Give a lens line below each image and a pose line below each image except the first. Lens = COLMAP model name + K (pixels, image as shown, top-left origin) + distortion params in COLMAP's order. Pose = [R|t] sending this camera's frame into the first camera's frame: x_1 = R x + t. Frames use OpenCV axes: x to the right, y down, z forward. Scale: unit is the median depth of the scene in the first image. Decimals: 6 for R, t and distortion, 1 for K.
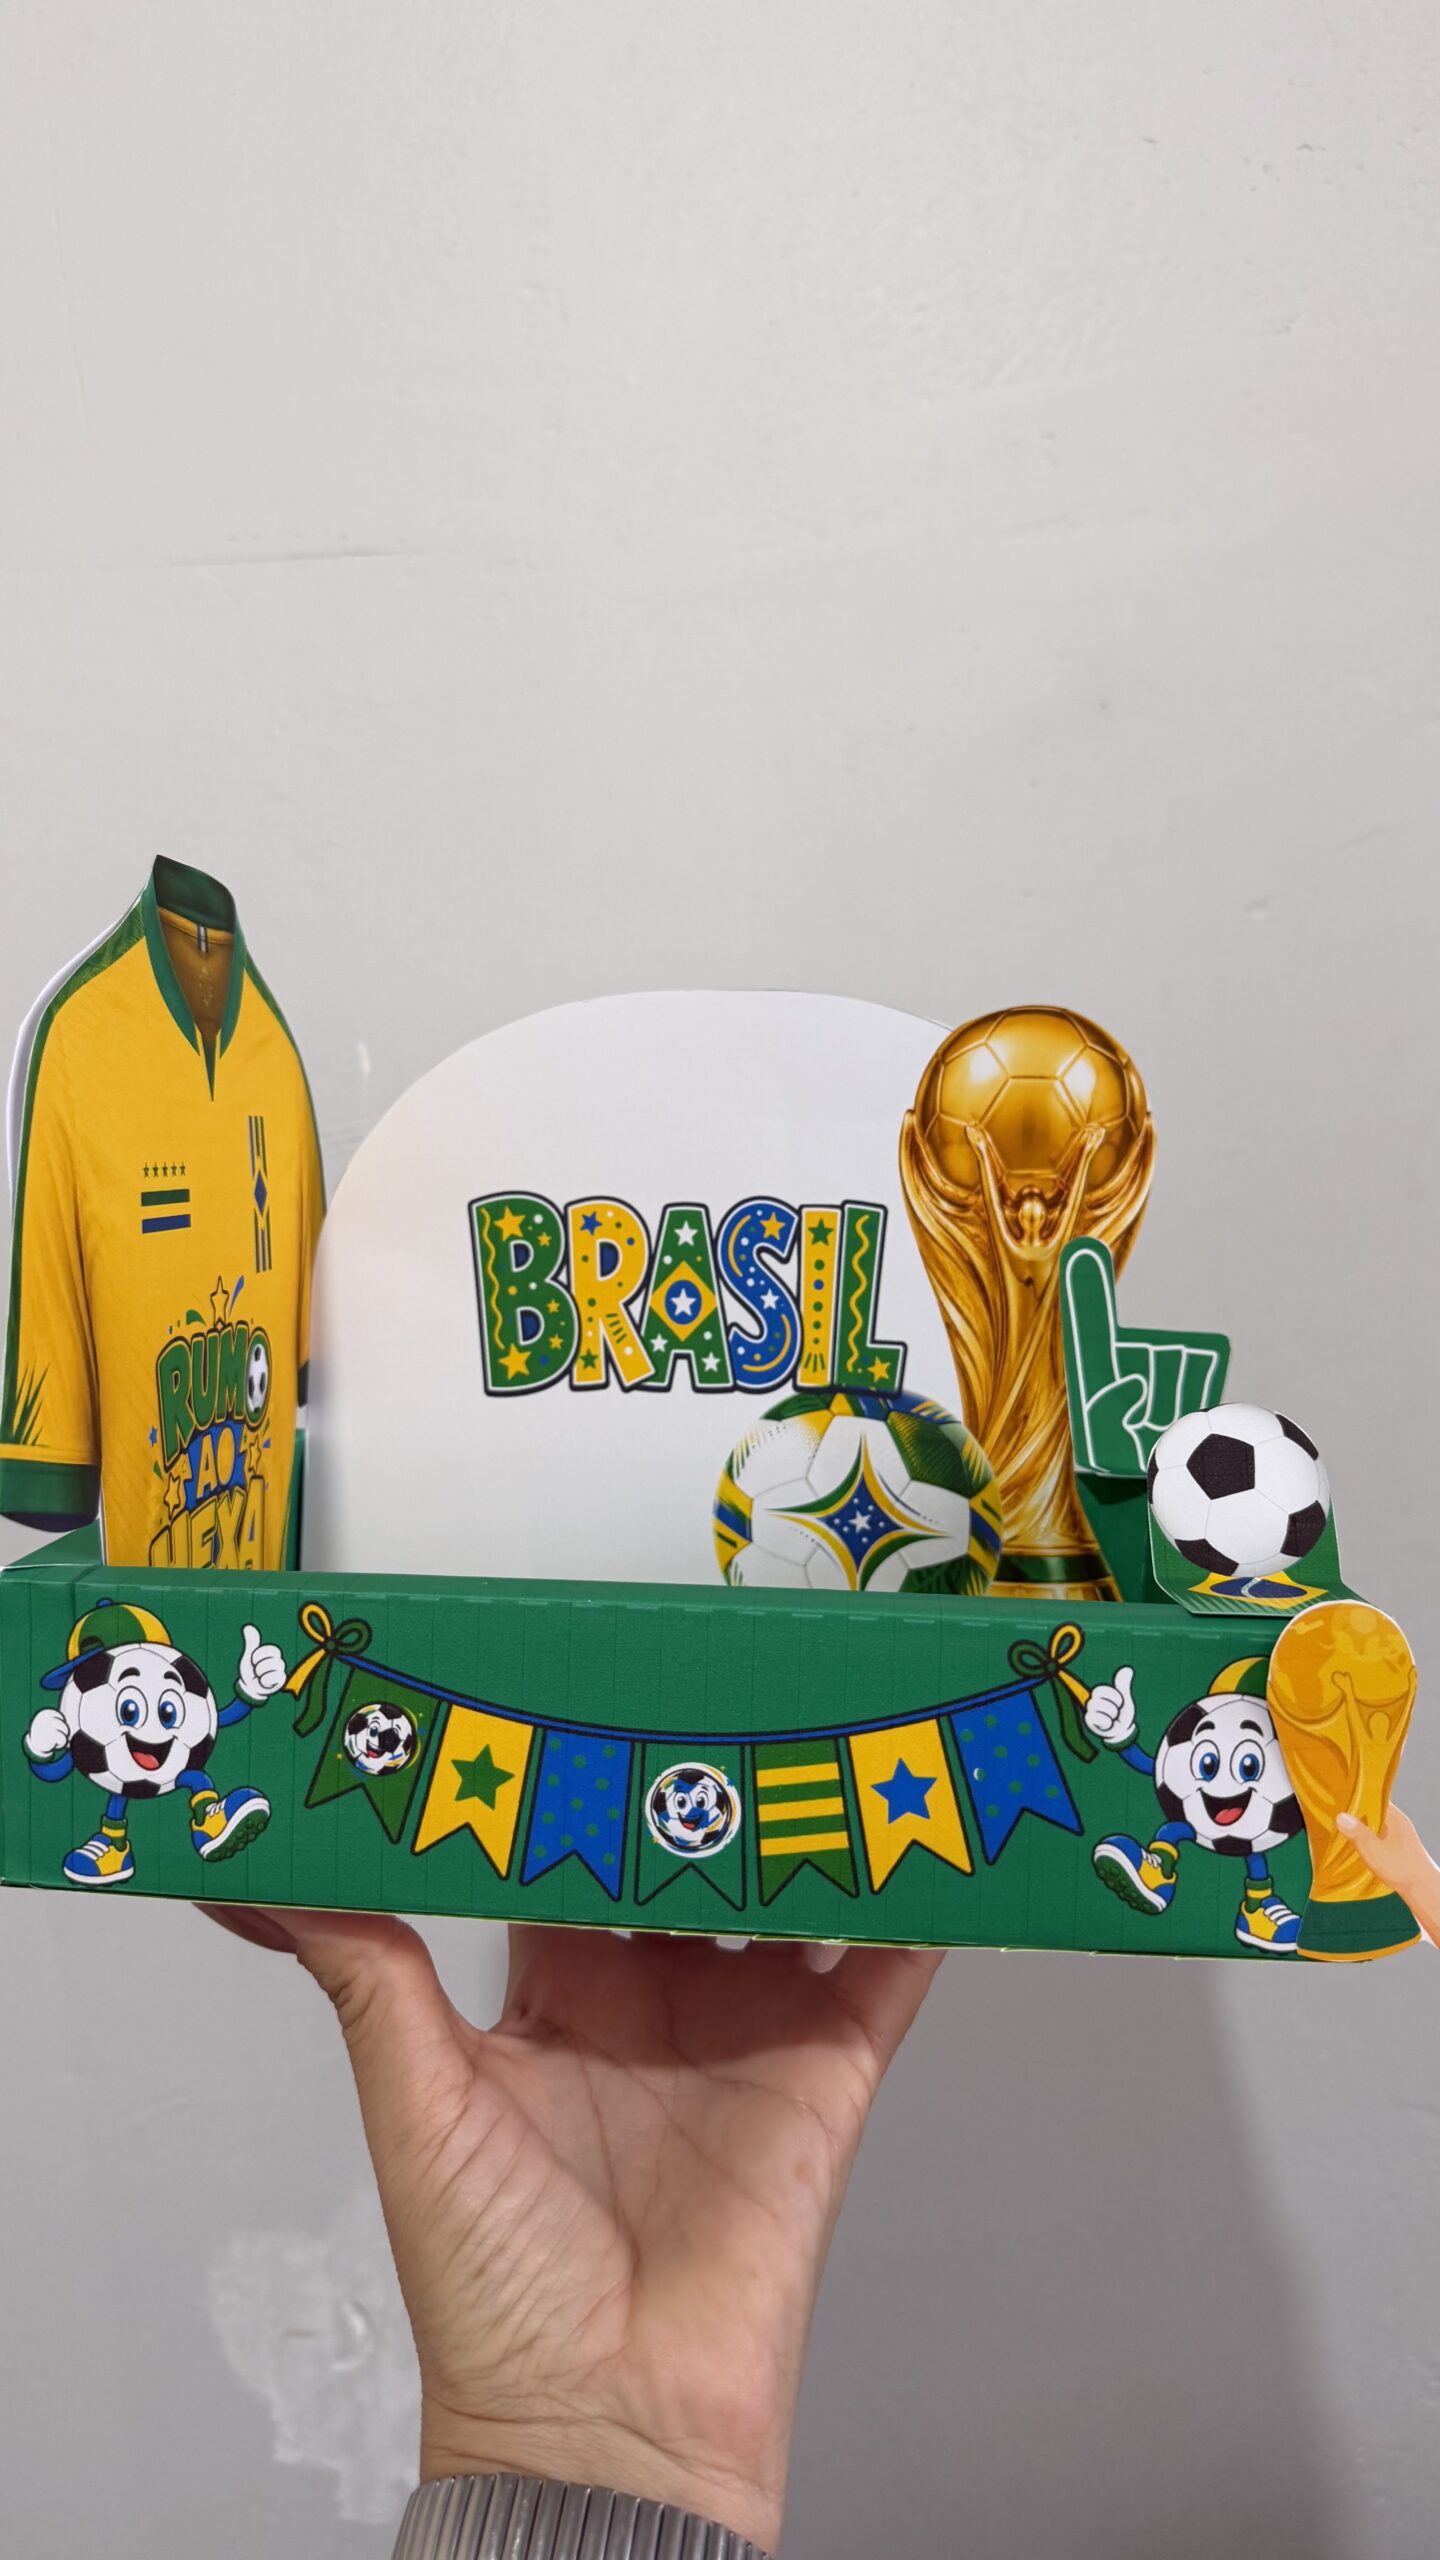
lens RADIAL K [[1894.9, 0, 687.2], [0, 1894.9, 1251.1], [0, 0, 1]] dist [0.094702, -0.146299]
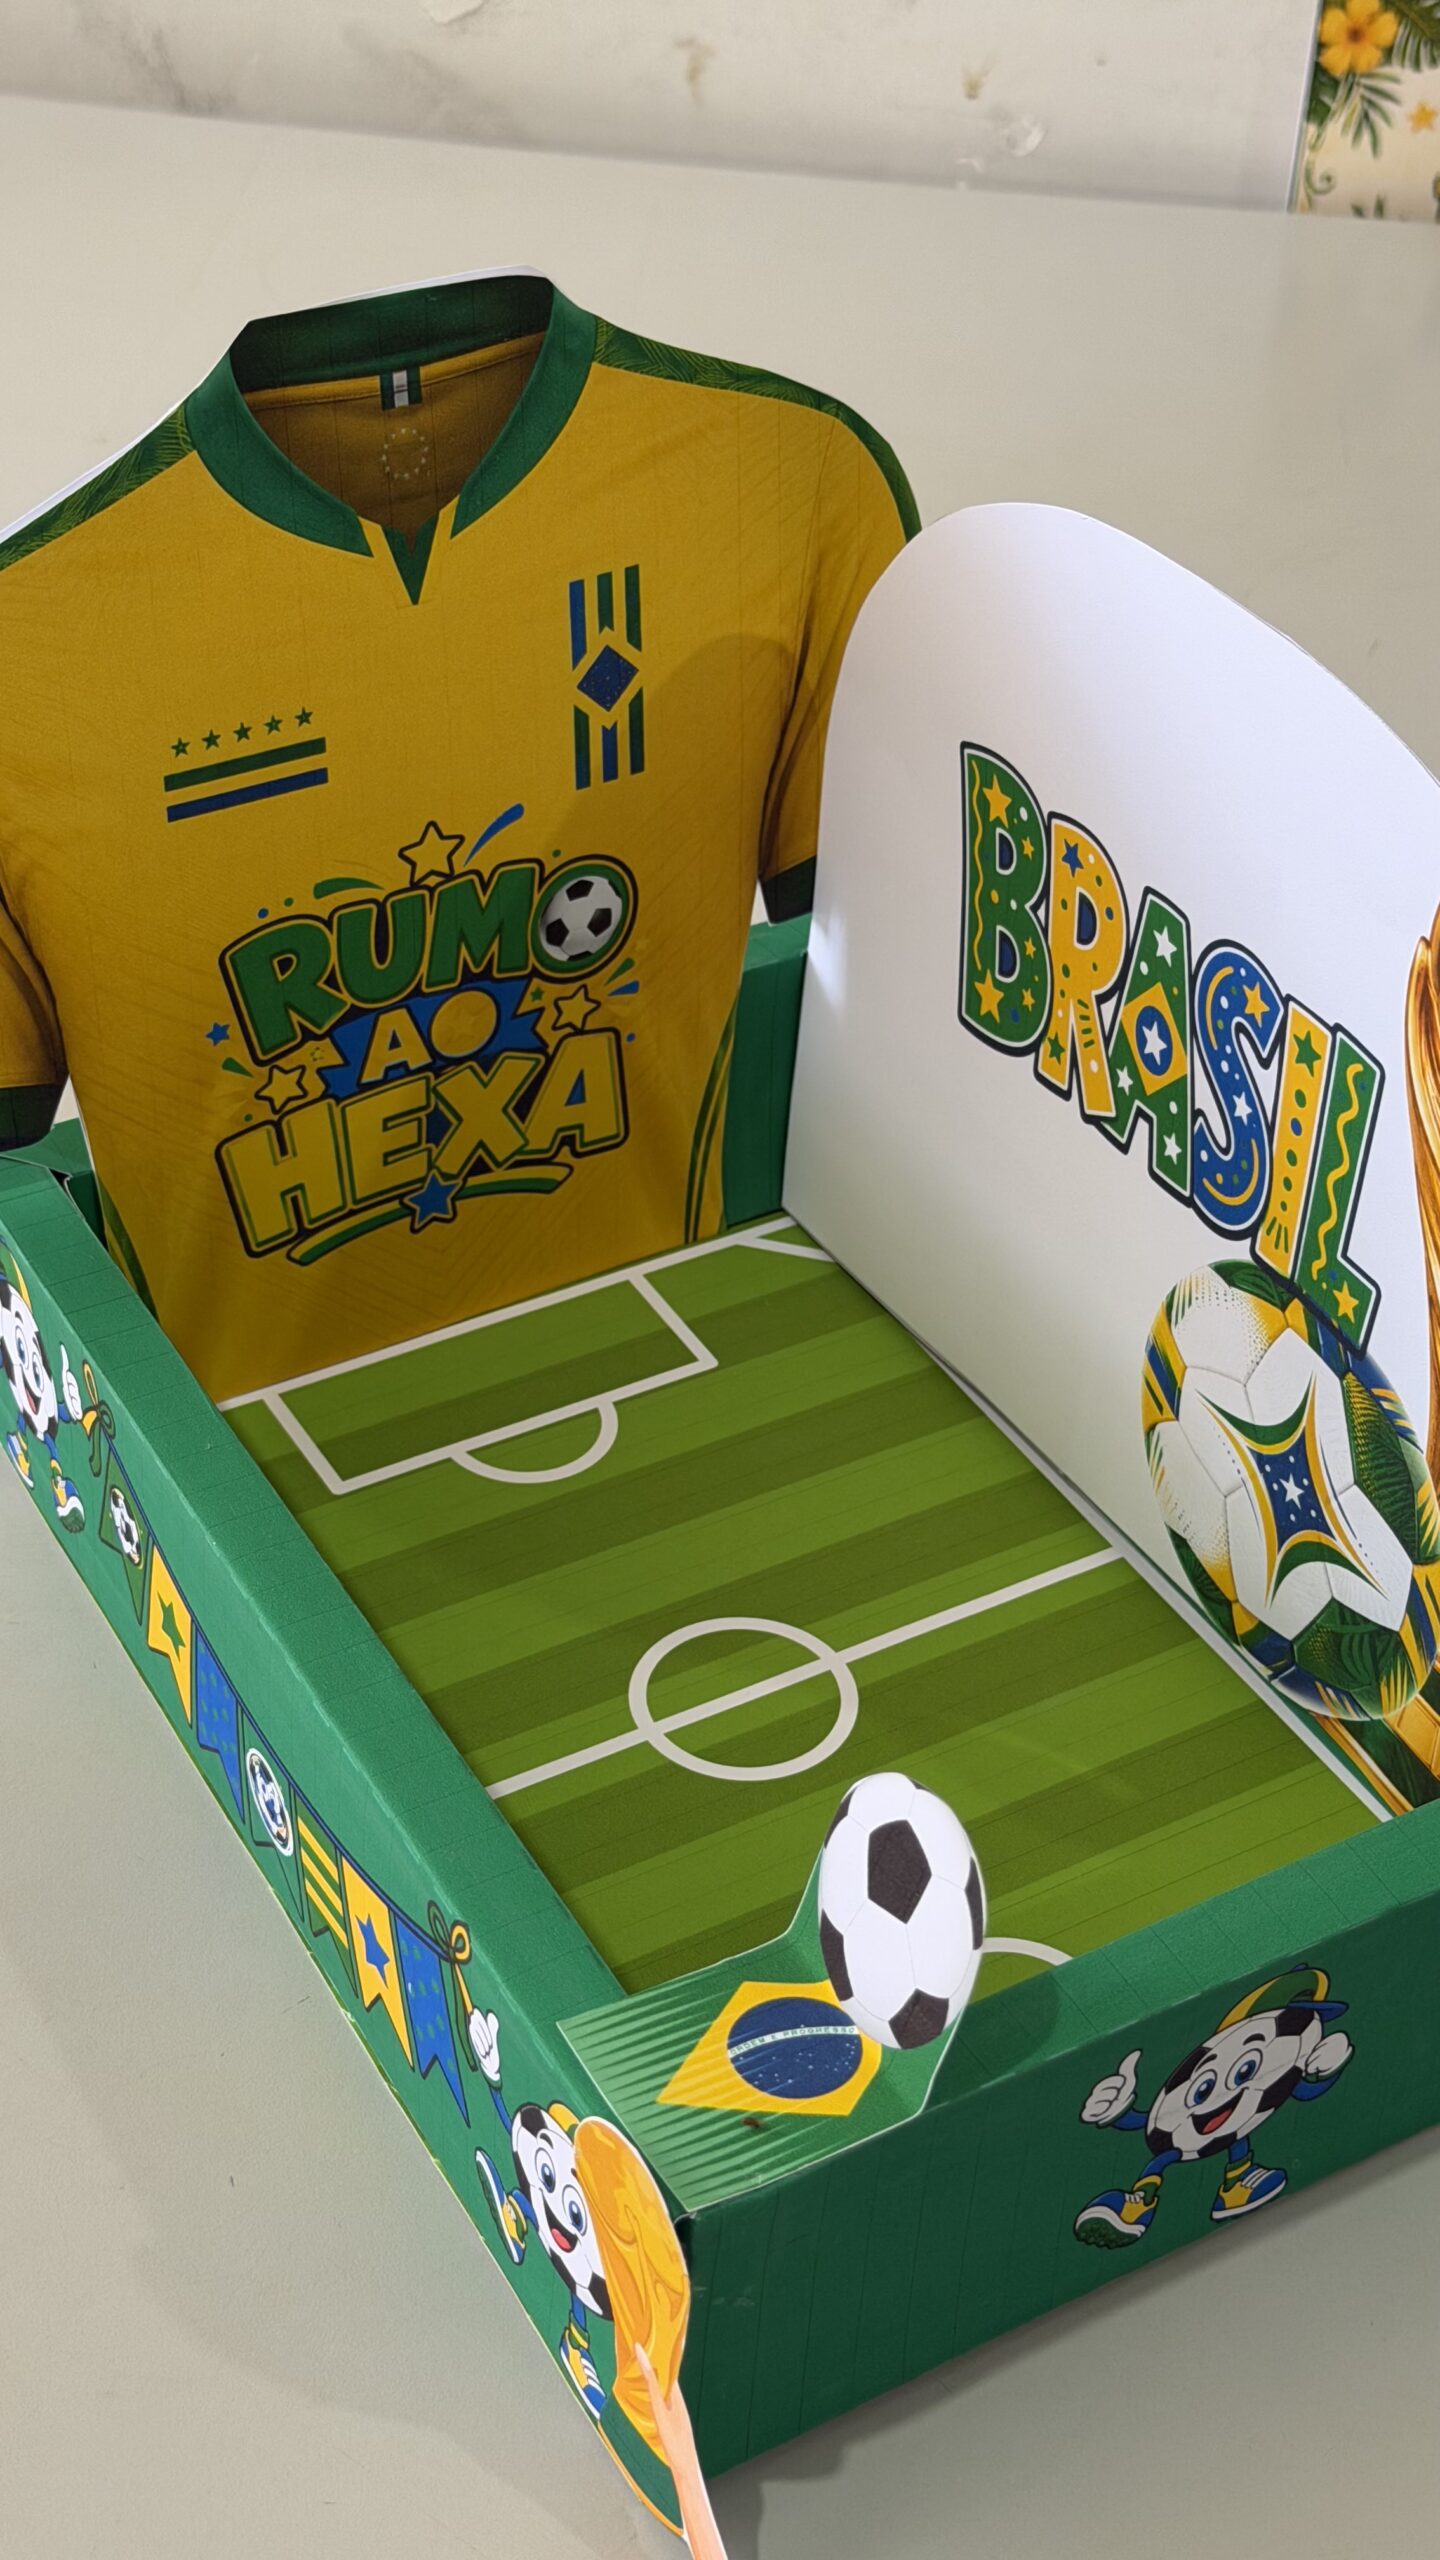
lens RADIAL K [[3612.2, 0, 719.2], [0, 3612.2, 1269.5], [0, 0, 1]] dist [0.042472, 0.020031]
pose [[0.547369, 0.501639, -0.669885, 0.723155], [-0.046123, 0.817310, 0.574350, -0.562762], [0.835620, -0.283484, 0.470507, 0.331977]]
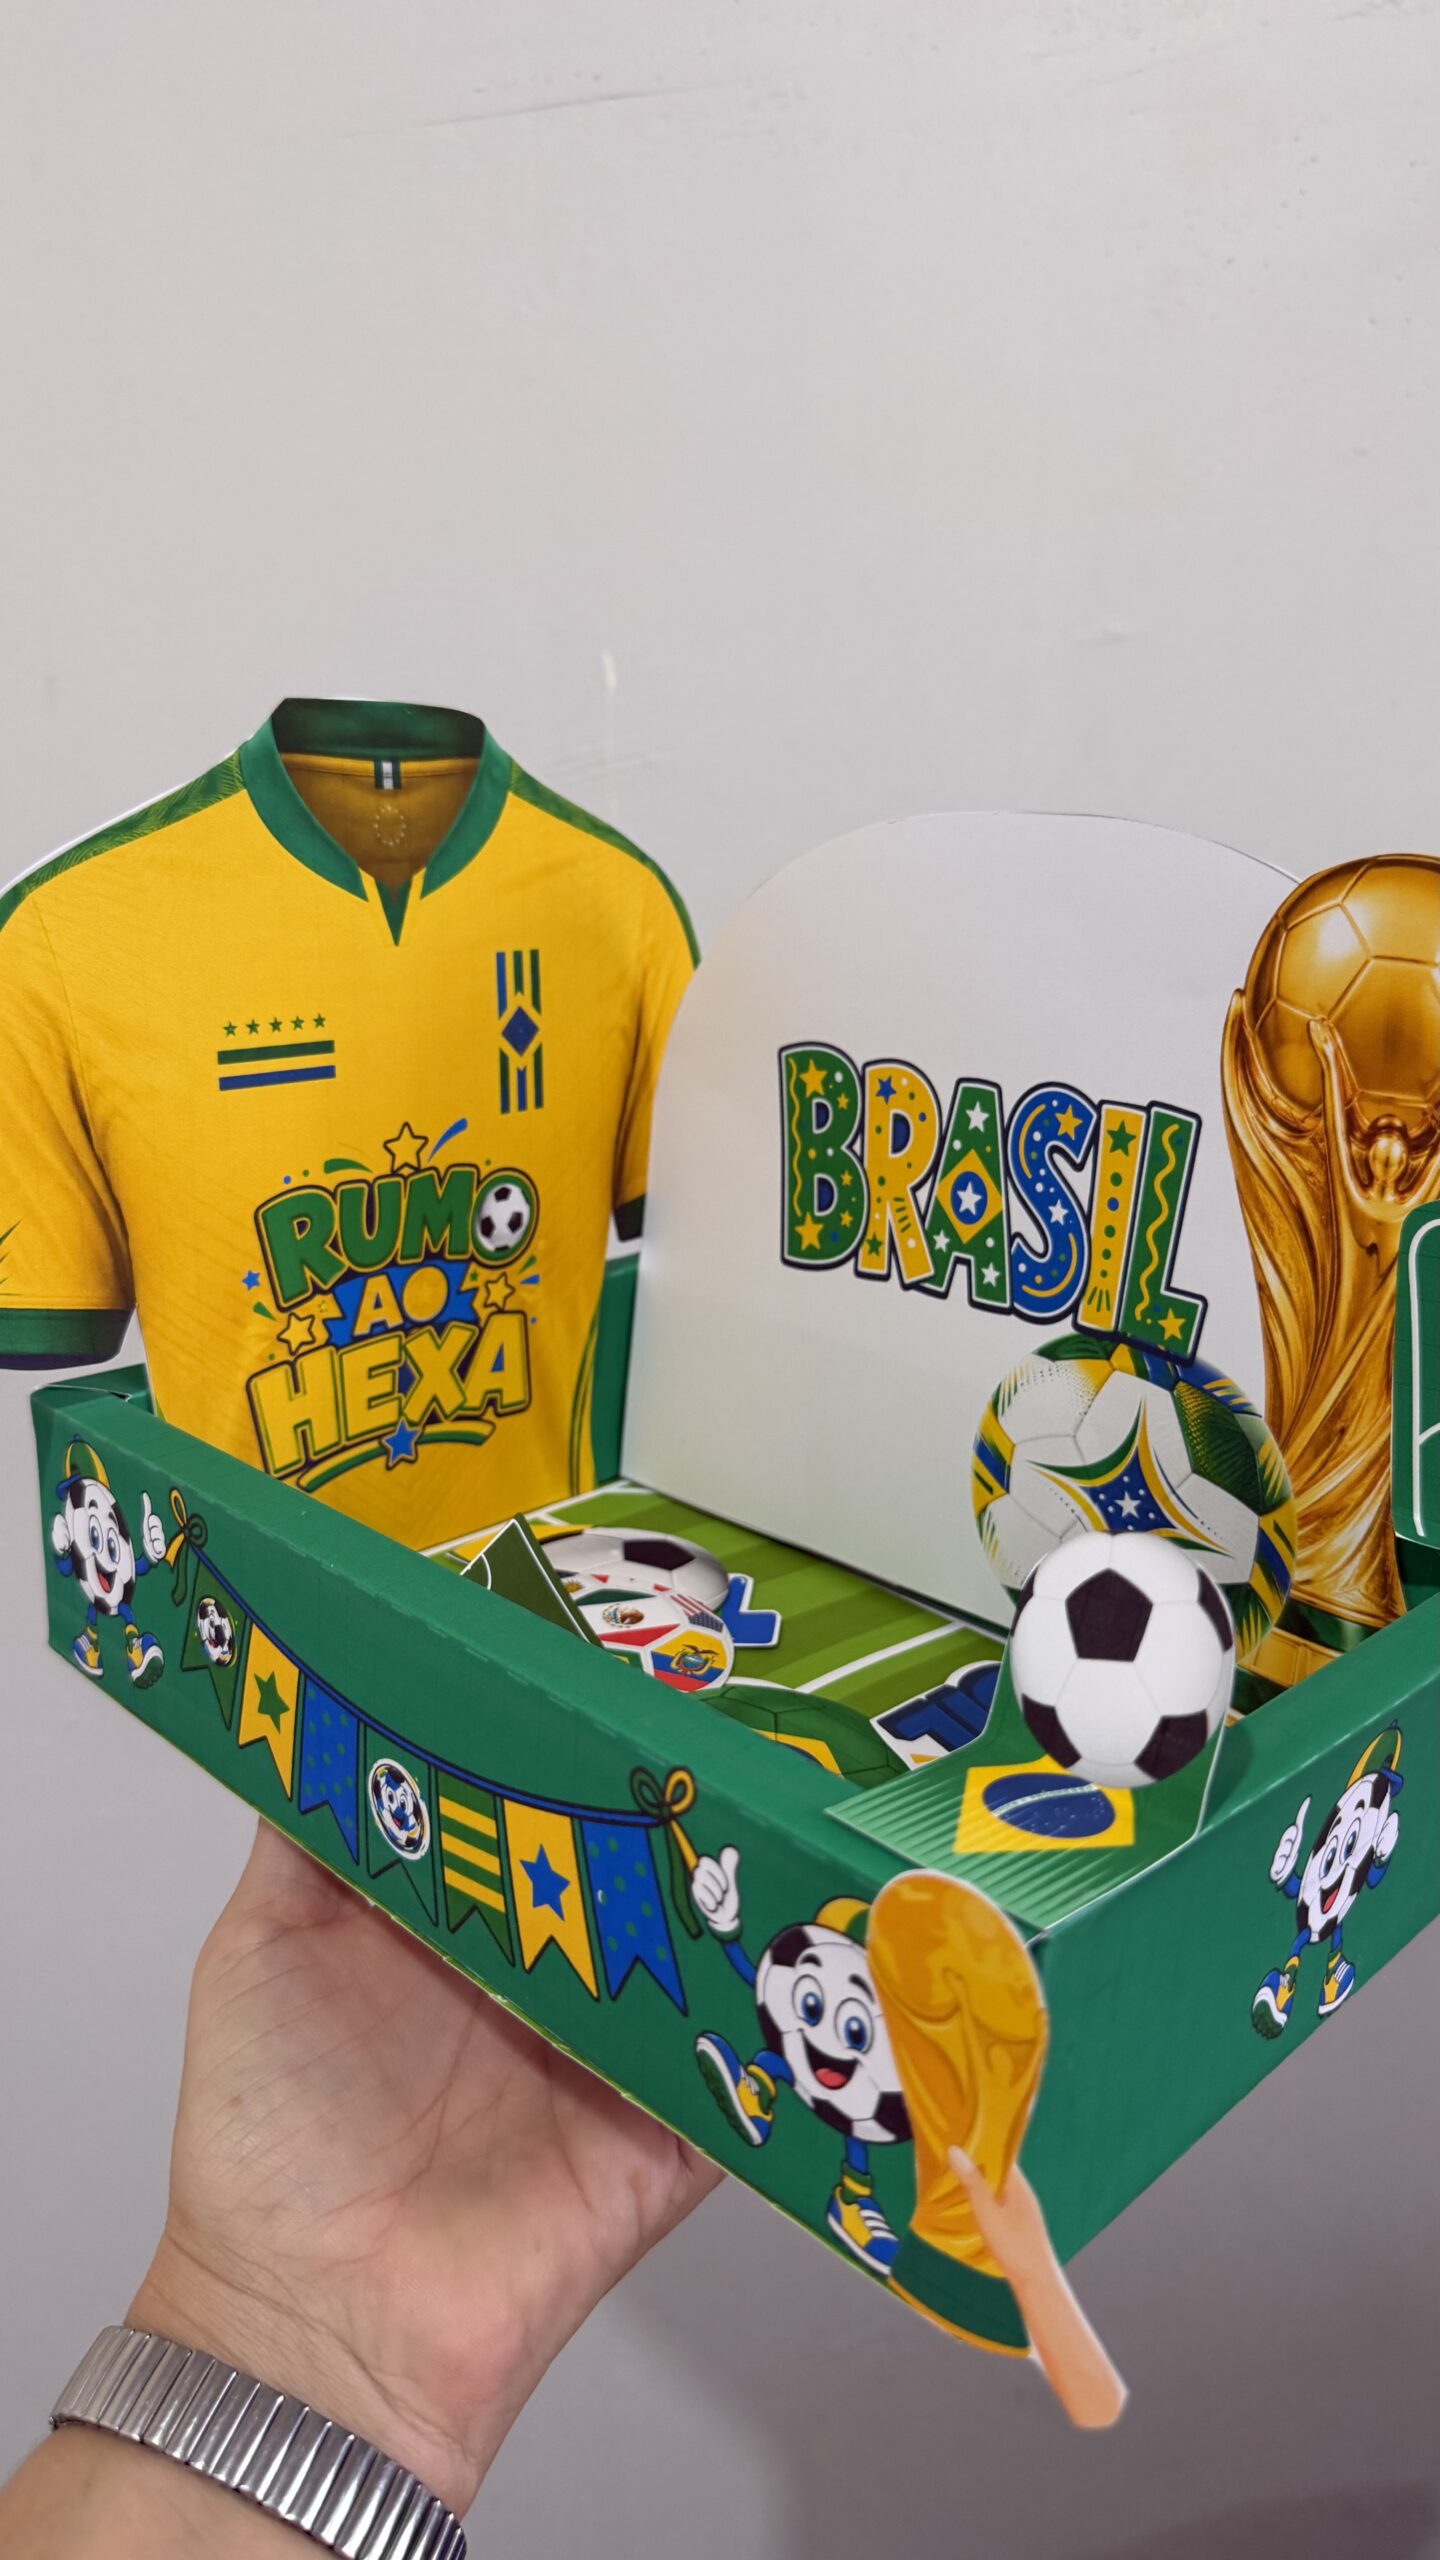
lens RADIAL K [[1862.5, 0, 698.7], [0, 1862.5, 1316.1], [0, 0, 1]] dist [0.124518, -0.283141]
pose [[0.754651, 0.199887, -0.624938, 0.431368], [-0.059029, 0.969286, 0.238746, -0.111580], [0.653466, -0.143280, 0.743272, 0.308895]]
